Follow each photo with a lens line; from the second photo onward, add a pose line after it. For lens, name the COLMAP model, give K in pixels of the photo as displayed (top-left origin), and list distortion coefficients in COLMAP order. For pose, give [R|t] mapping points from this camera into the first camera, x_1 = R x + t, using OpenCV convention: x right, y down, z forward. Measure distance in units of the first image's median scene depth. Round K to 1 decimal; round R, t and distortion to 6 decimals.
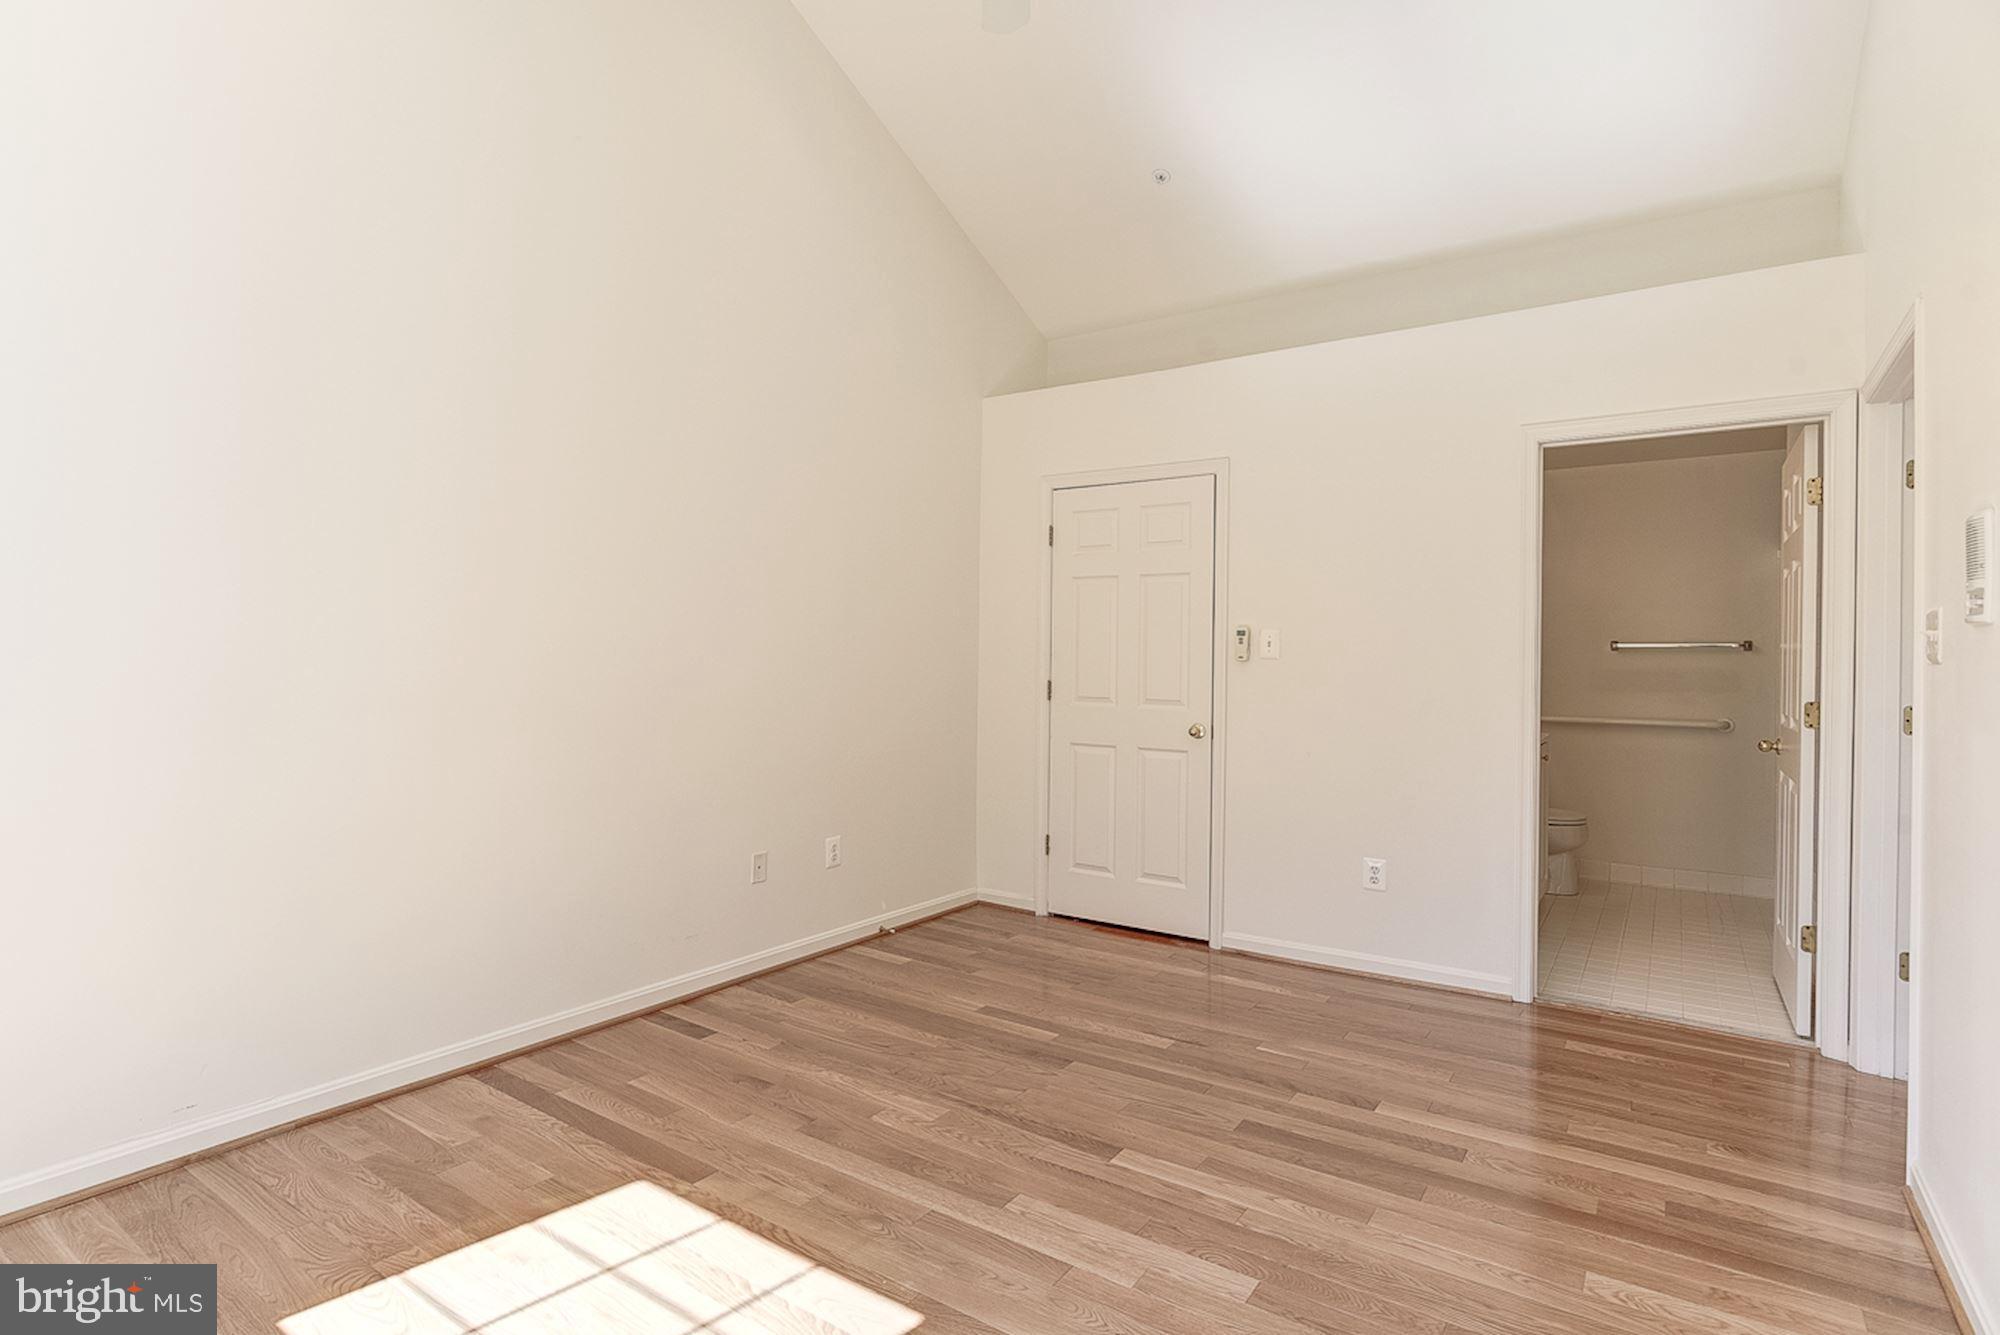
lens RADIAL K [[993.3, 0, 986.3], [0, 993.3, 670.1], [0, 0, 1]] dist [-0.005366, -0.000711]
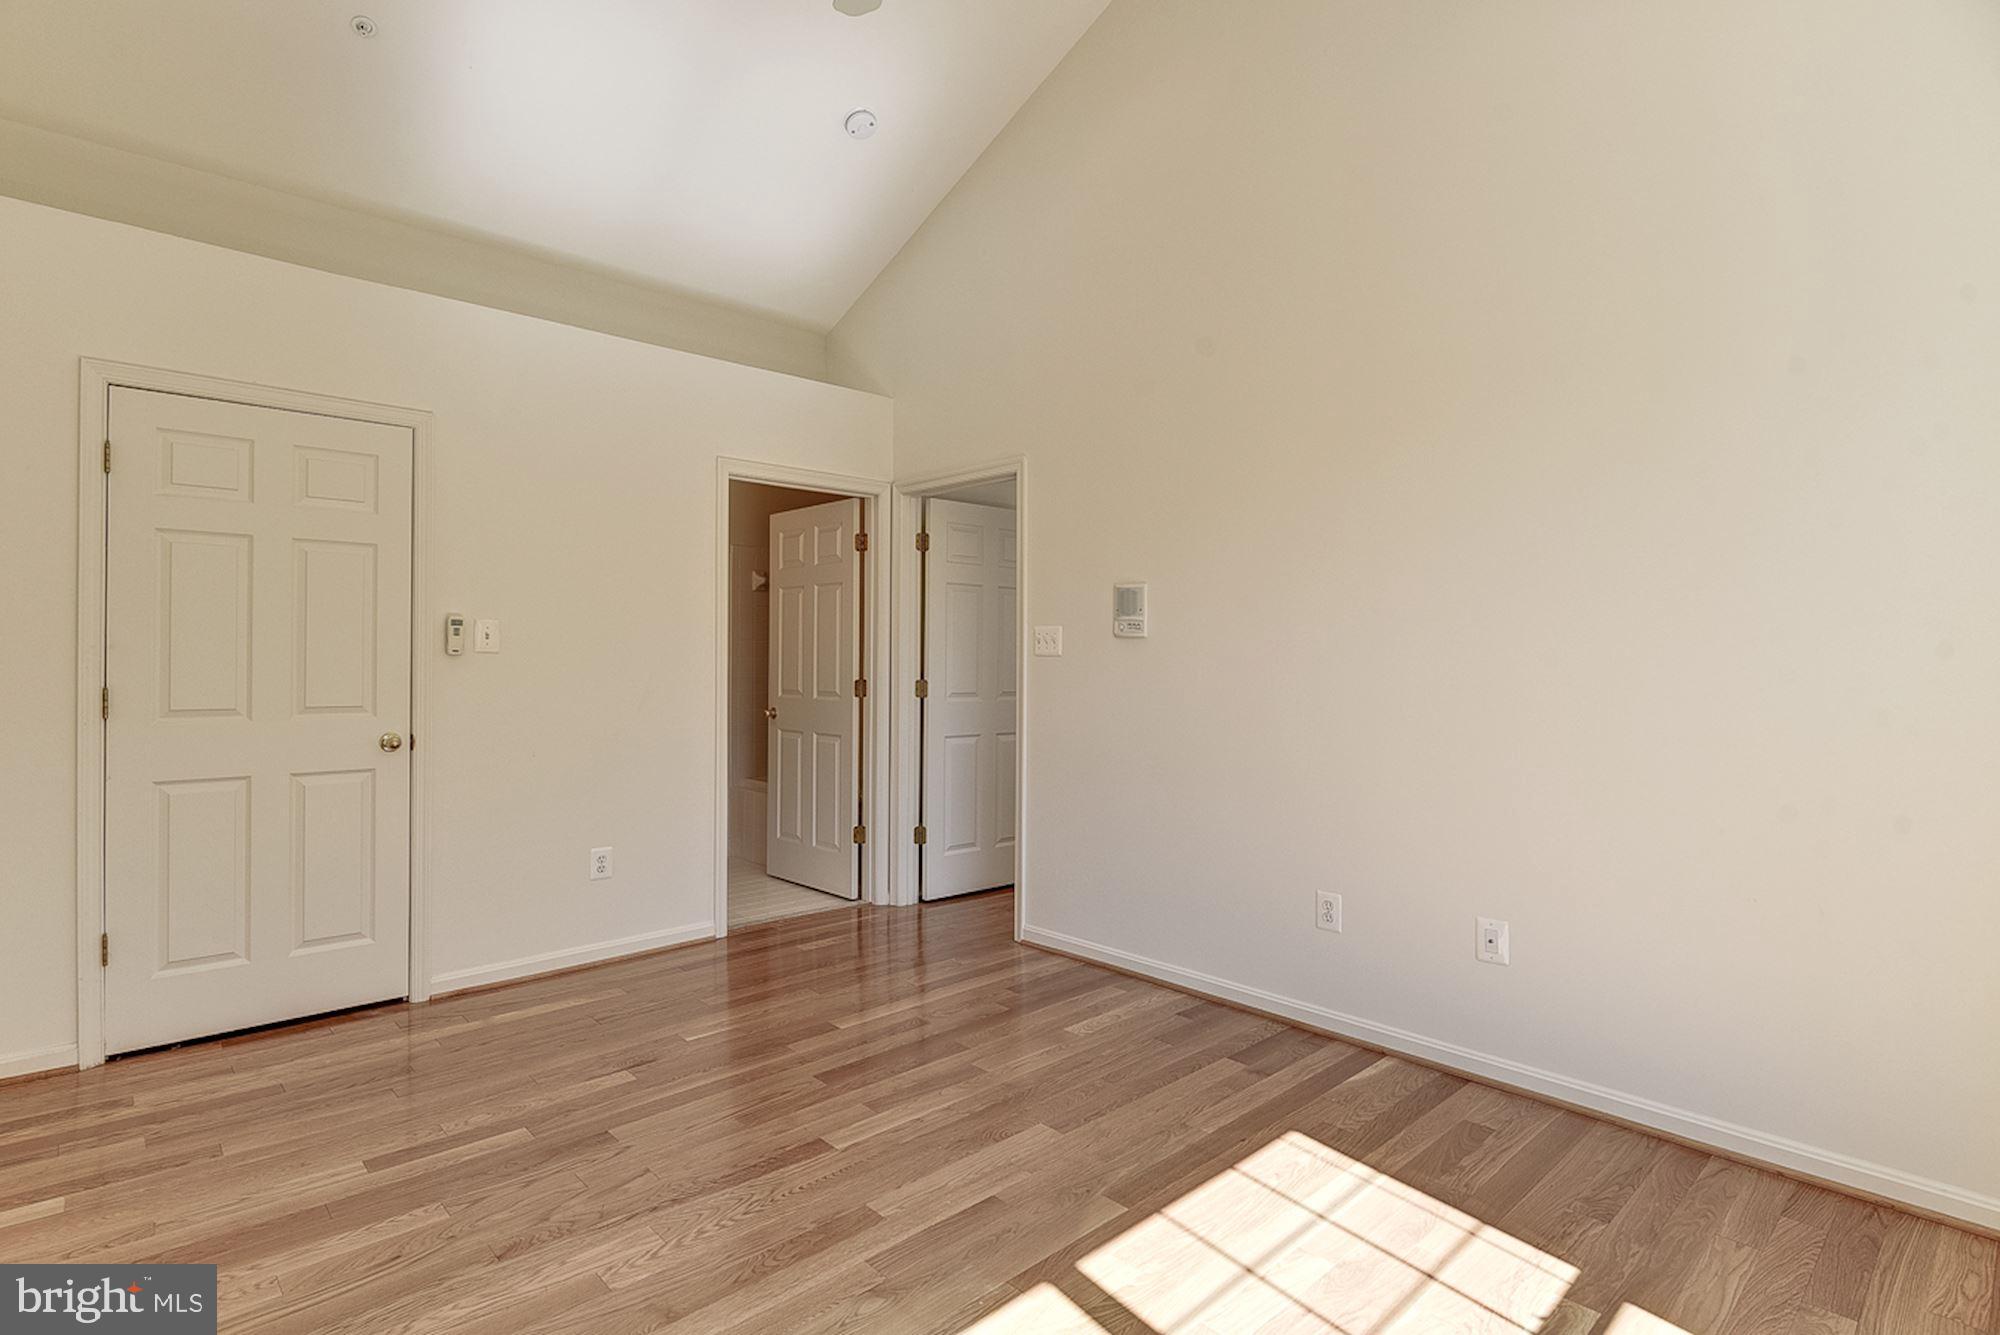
lens RADIAL K [[993.3, 0, 982.1], [0, 993.3, 657.0], [0, 0, 1]] dist [-0.005366, -0.000711]
pose [[0.216375, -0.007136, 0.976284, -0.530978], [0.009630, 0.999940, 0.005174, -0.008465], [-0.976263, 0.008282, 0.216430, 0.401687]]
